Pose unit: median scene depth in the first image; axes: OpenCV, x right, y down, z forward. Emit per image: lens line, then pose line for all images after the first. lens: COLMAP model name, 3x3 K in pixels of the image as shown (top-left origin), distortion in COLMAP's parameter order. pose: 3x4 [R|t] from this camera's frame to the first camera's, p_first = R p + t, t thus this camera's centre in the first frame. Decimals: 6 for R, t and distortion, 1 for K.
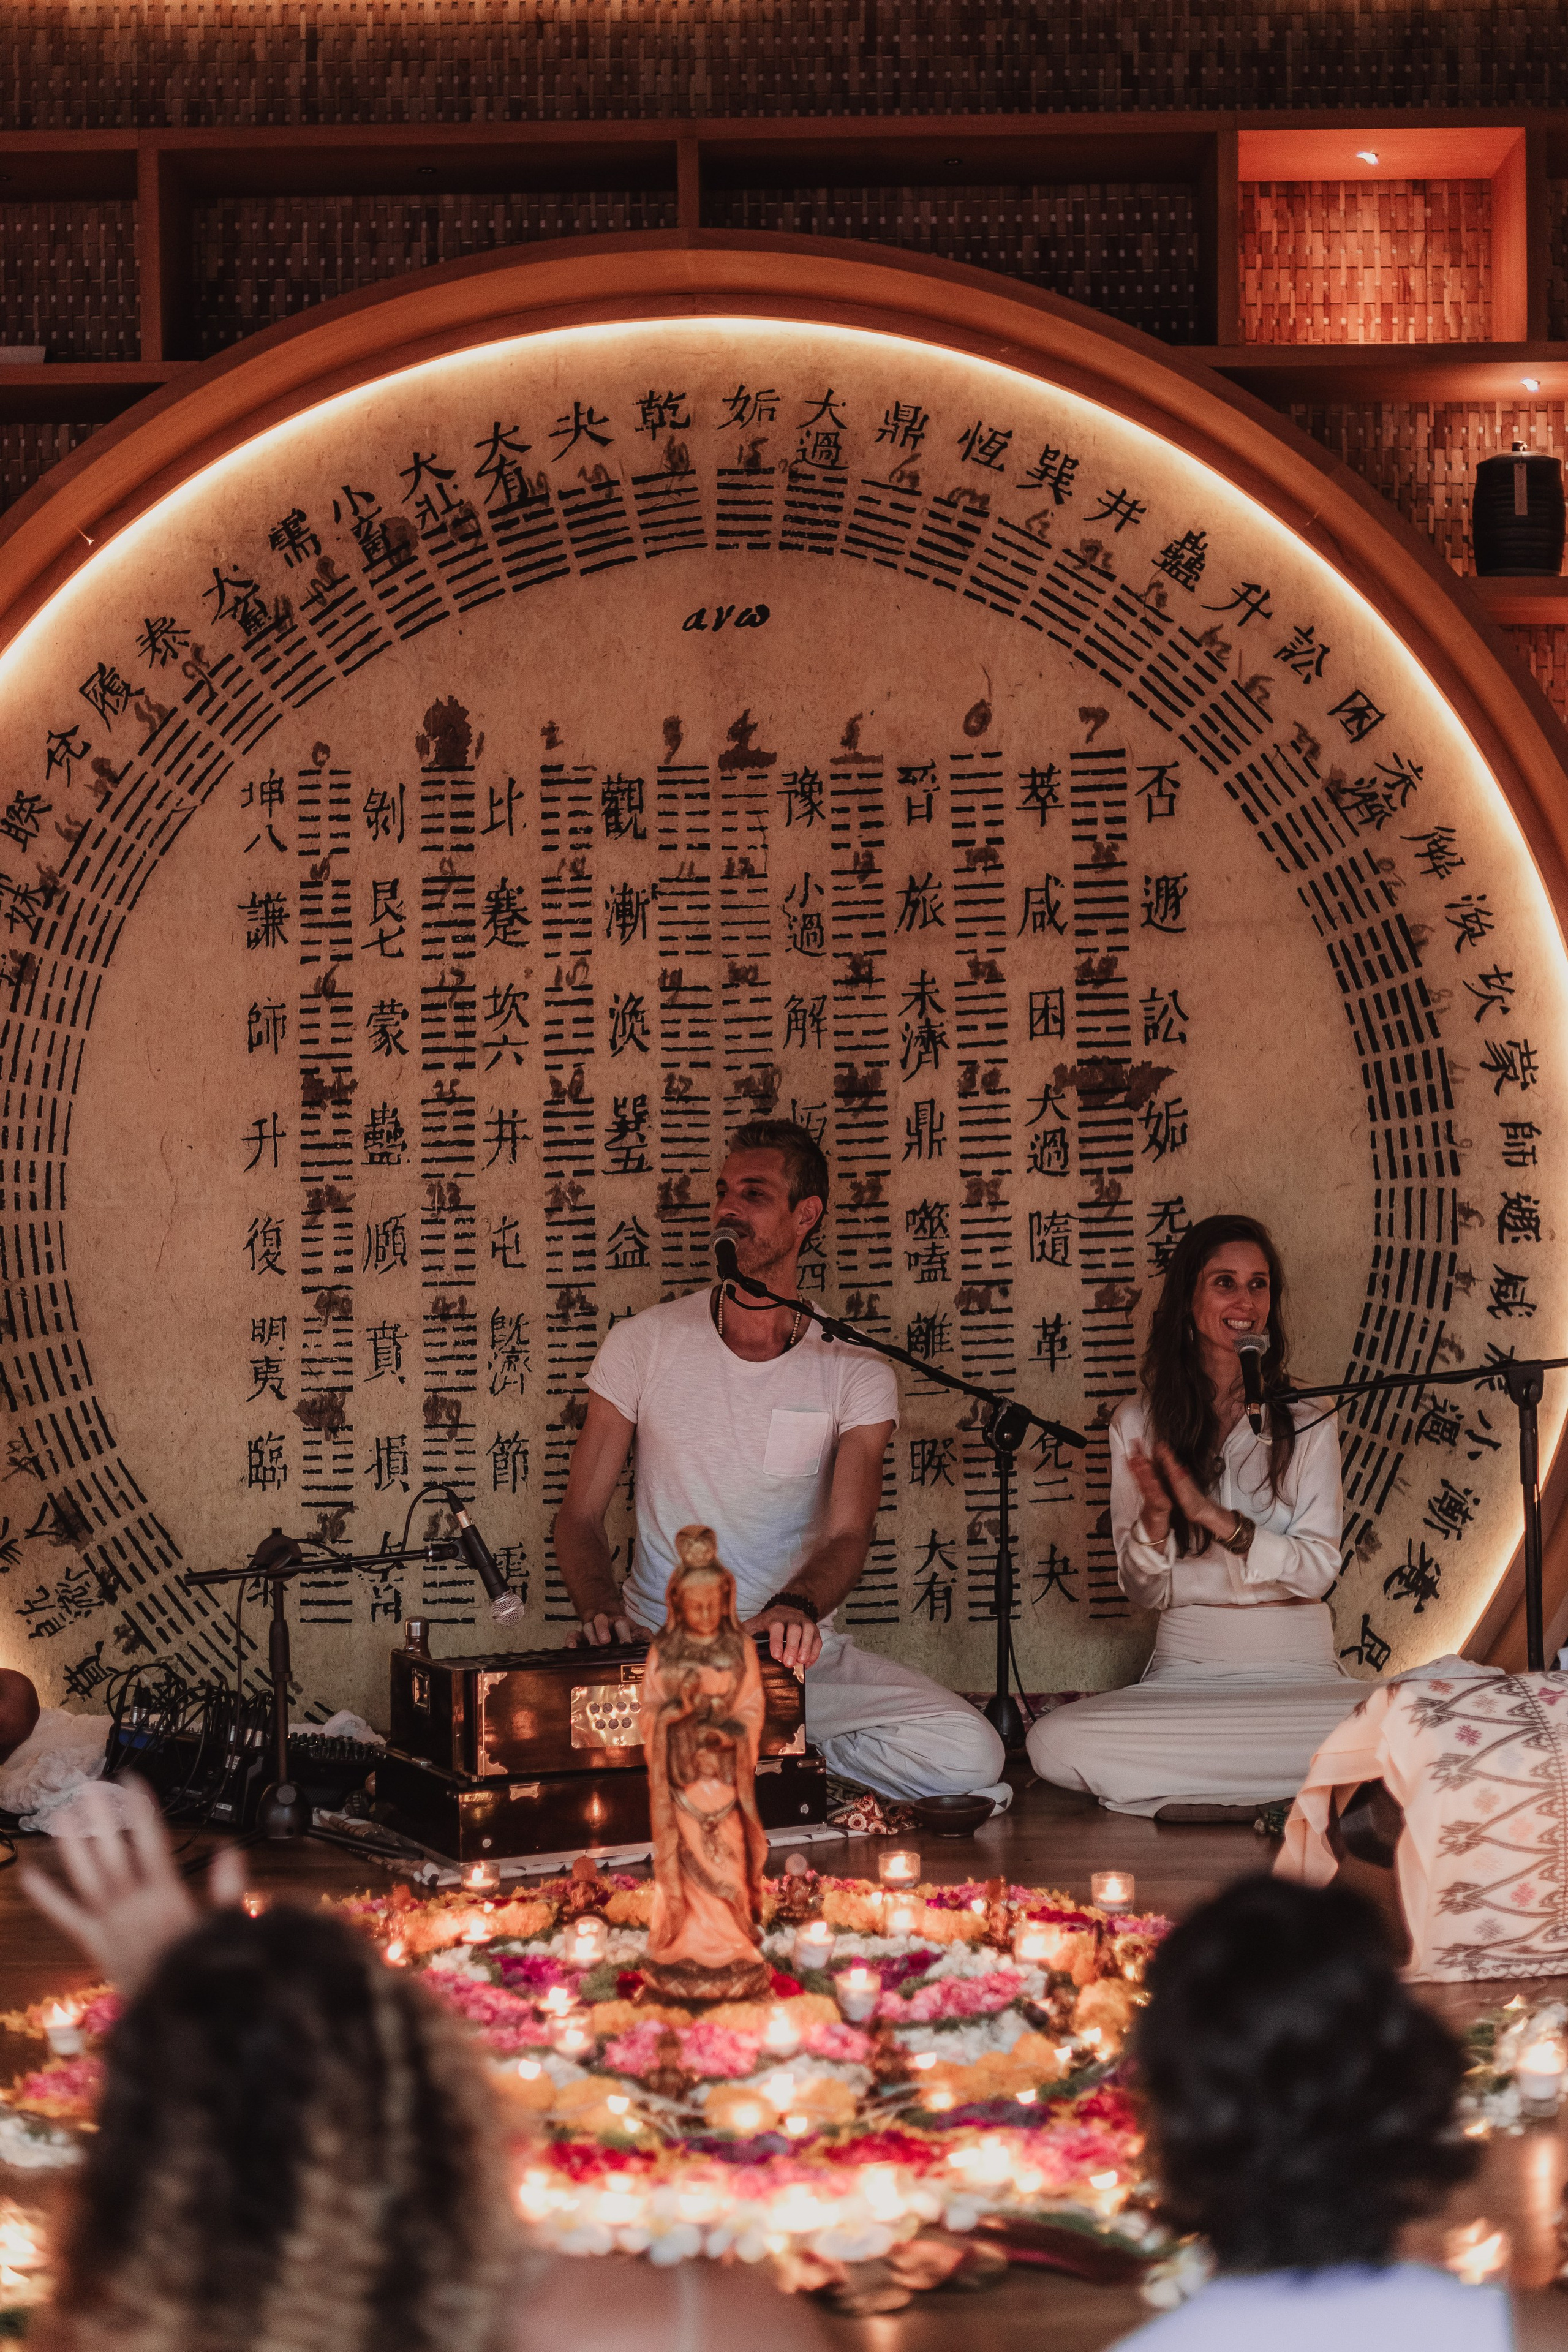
lens RADIAL K [[3348.1, 0, 719.2], [0, 3348.1, 1180.2], [0, 0, 1]] dist [-0.012678, 0.000000]
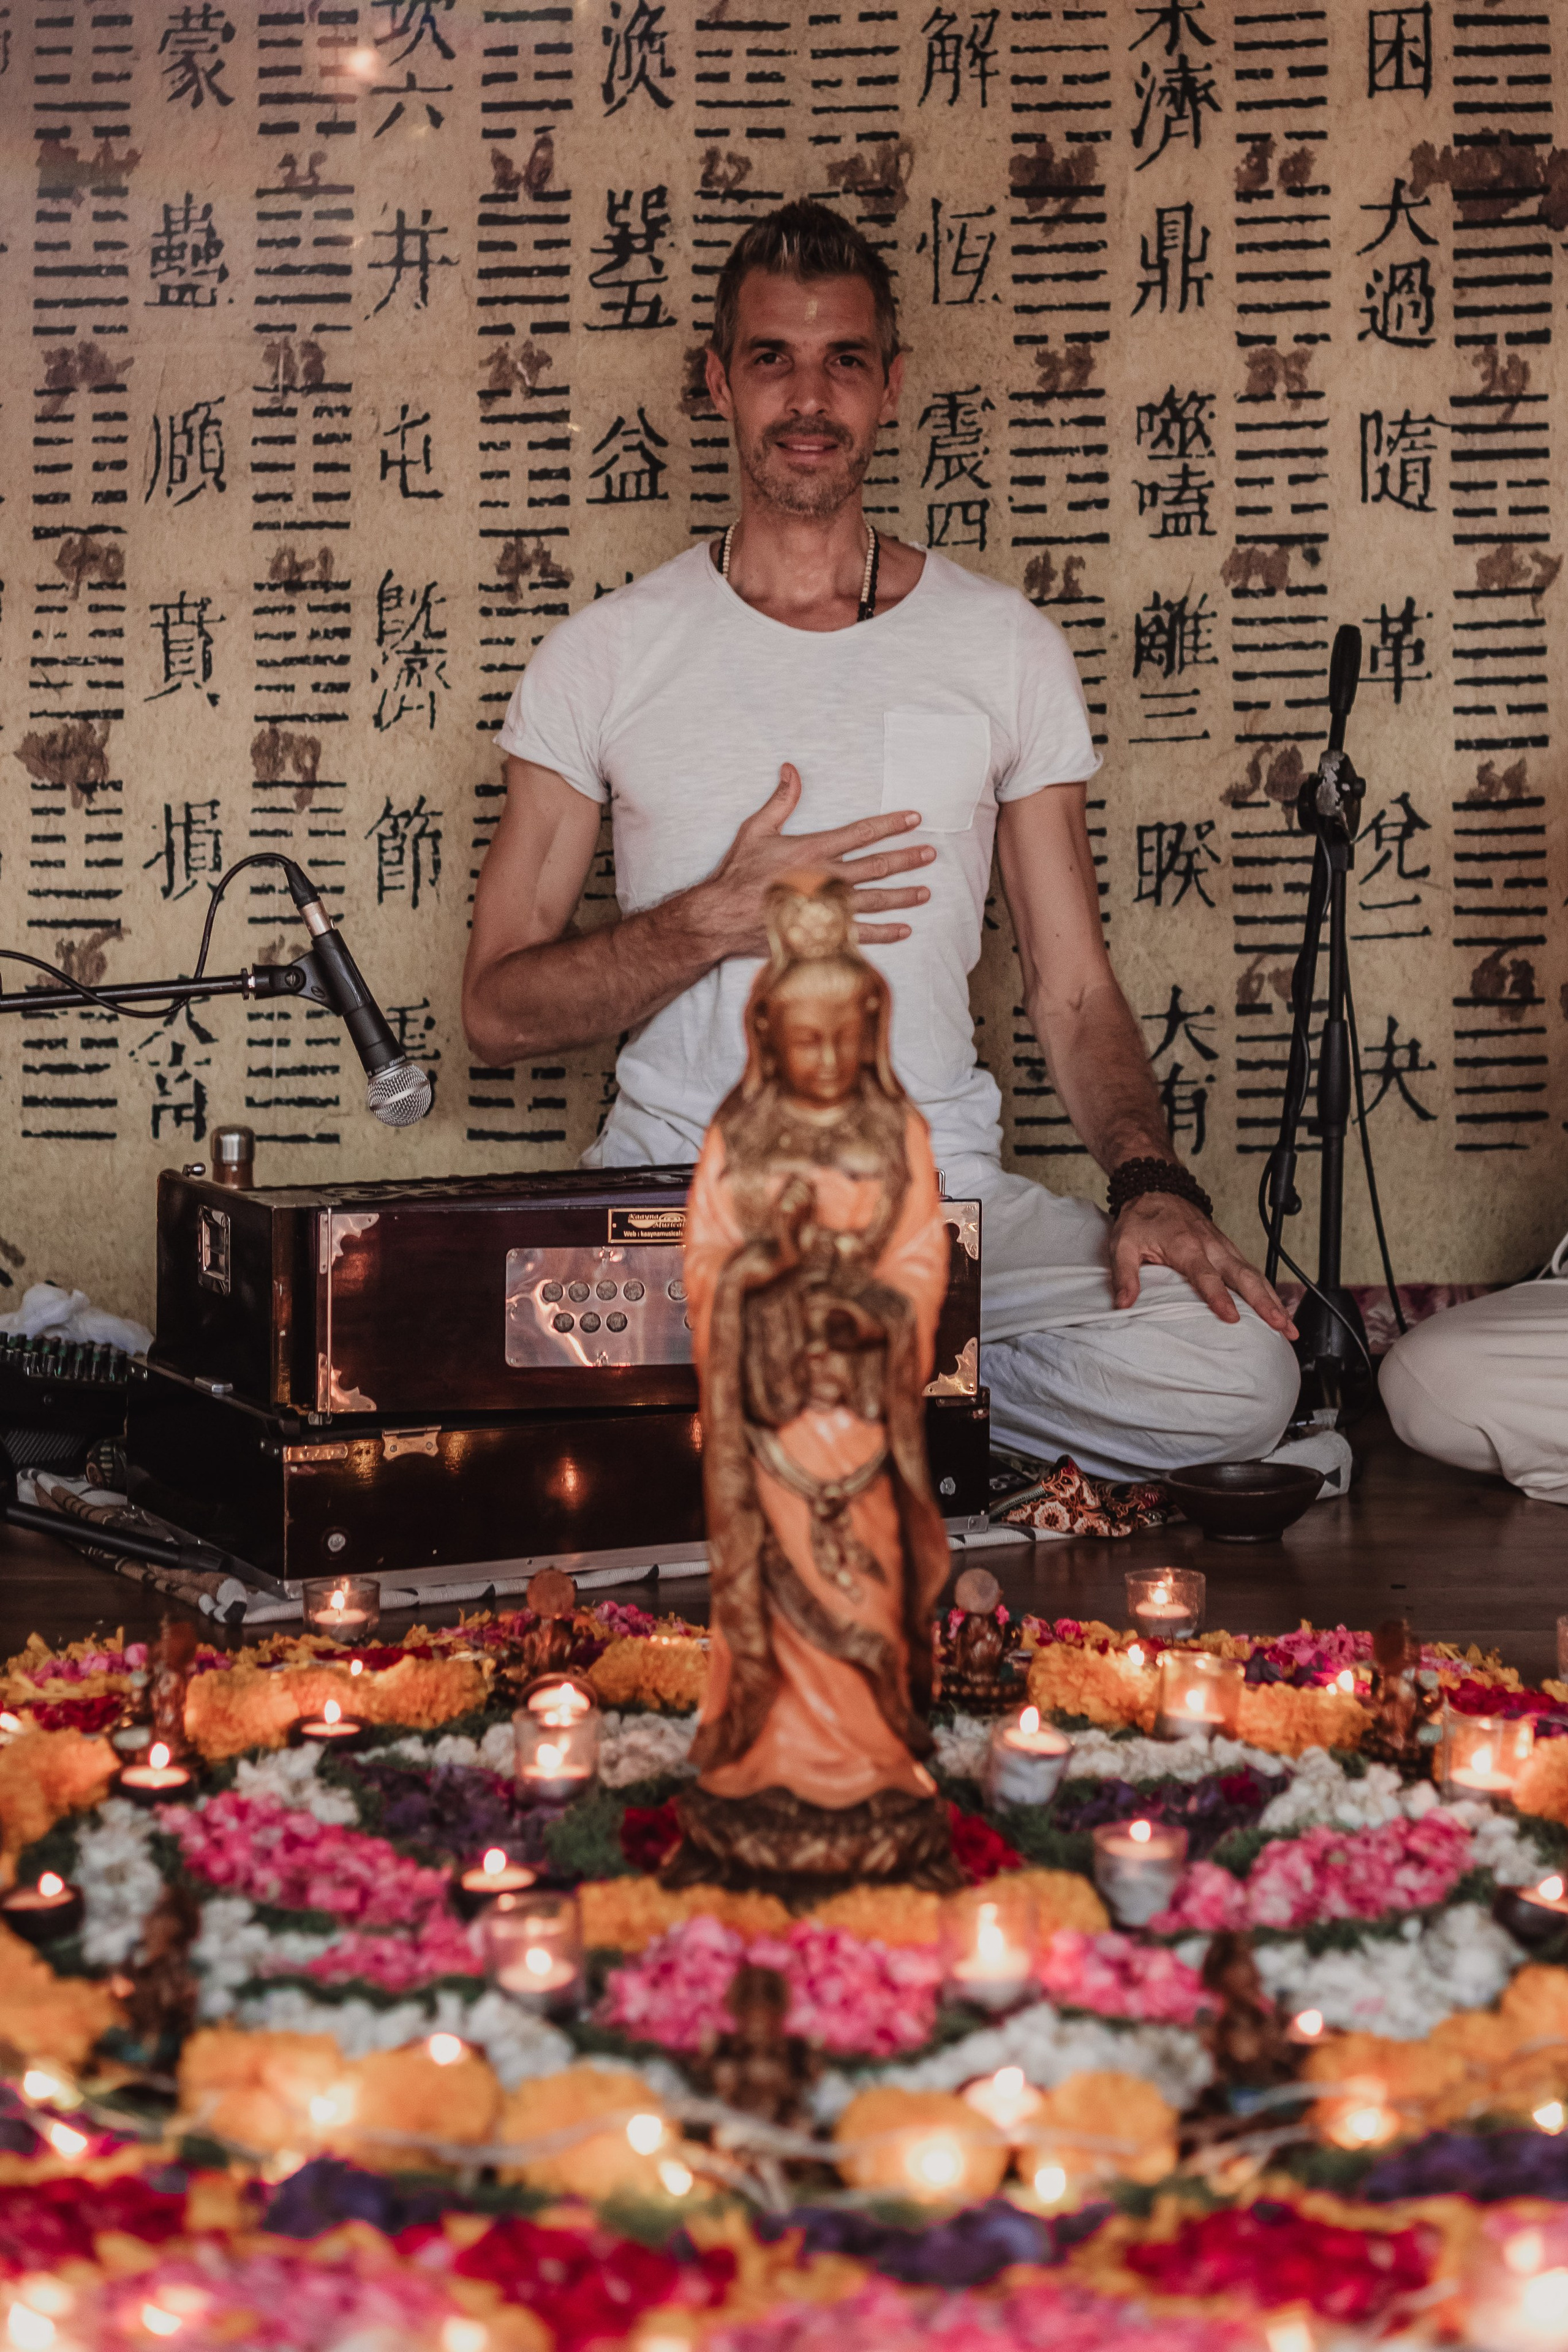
lens RADIAL K [[4653.7, 0, 745.0], [0, 4653.7, 747.7], [0, 0, 1]] dist [-0.004157, 0.000000]
pose [[0.999815, 0.015819, 0.010946, -0.015880], [-0.016075, 0.999588, 0.023786, 0.048021], [-0.010565, -0.023957, 0.999657, 0.236134]]
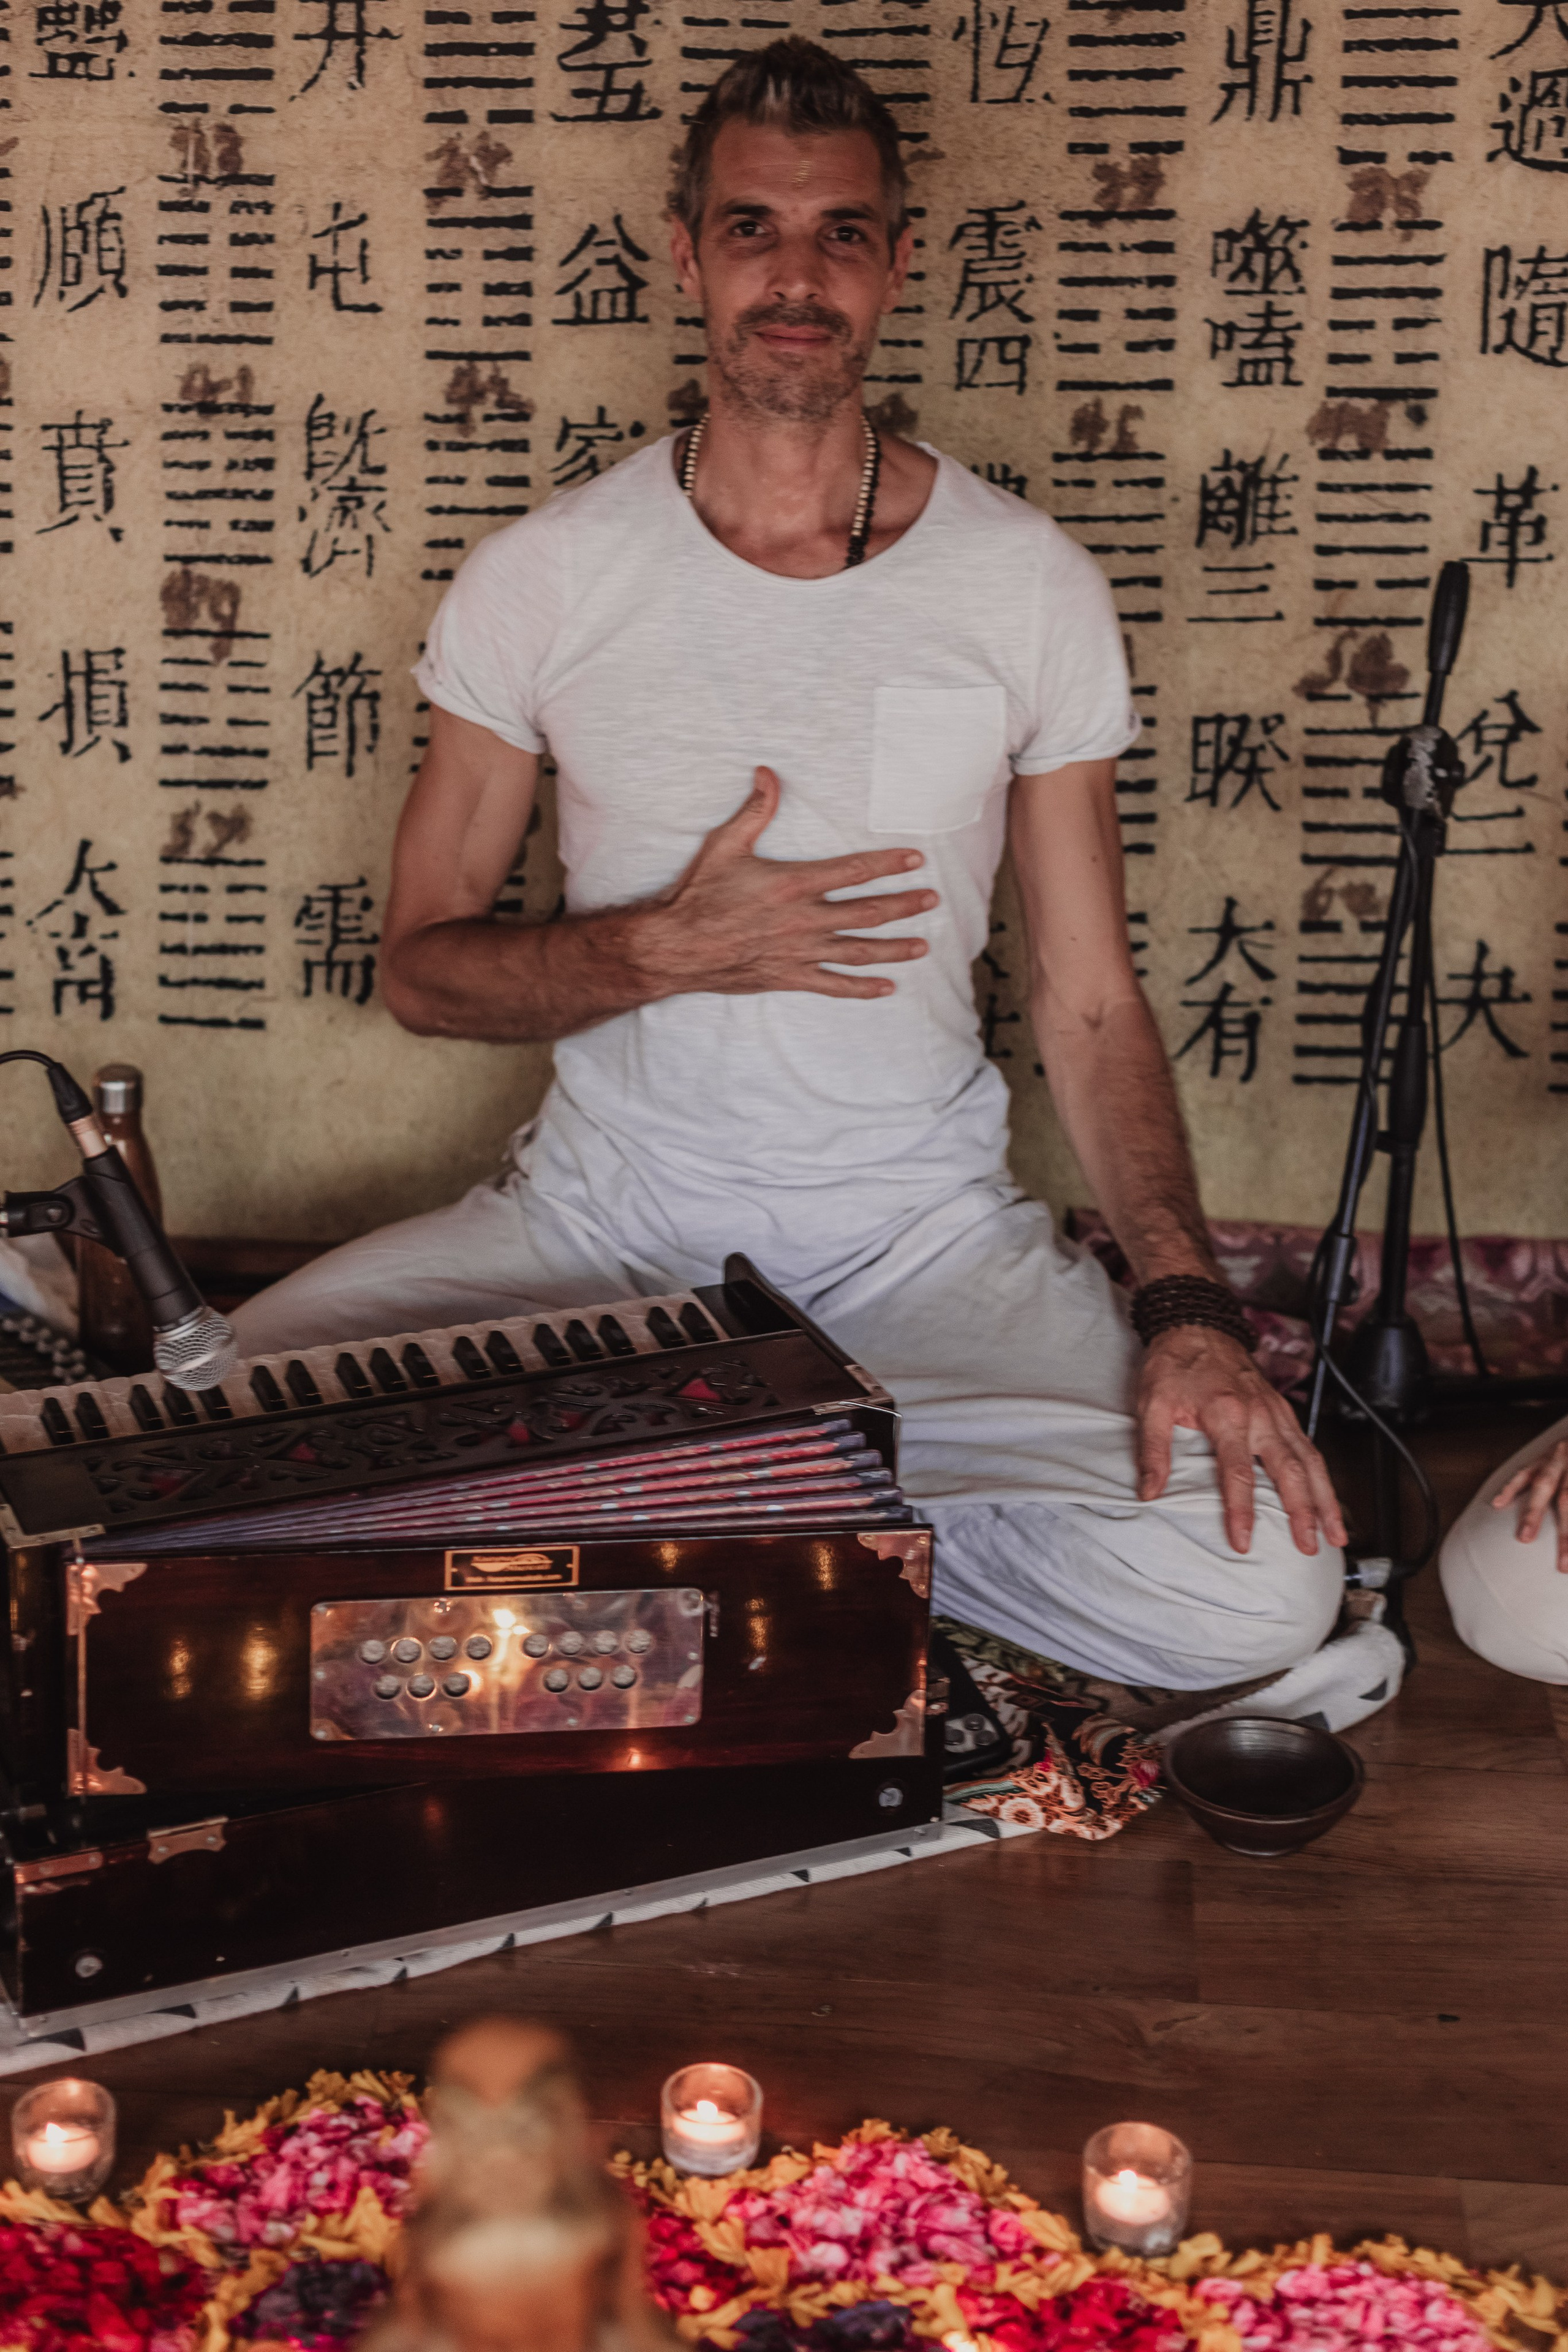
lens RADIAL K [[3348.1, 0, 791.1], [0, 3348.1, 223.2], [0, 0, 1]] dist [-0.012678, 0.000000]
pose [[0.998269, 0.045254, -0.037551, 0.015574], [-0.037897, 0.983370, 0.177617, -0.070576], [0.044965, -0.175886, 0.983383, 0.549991]]
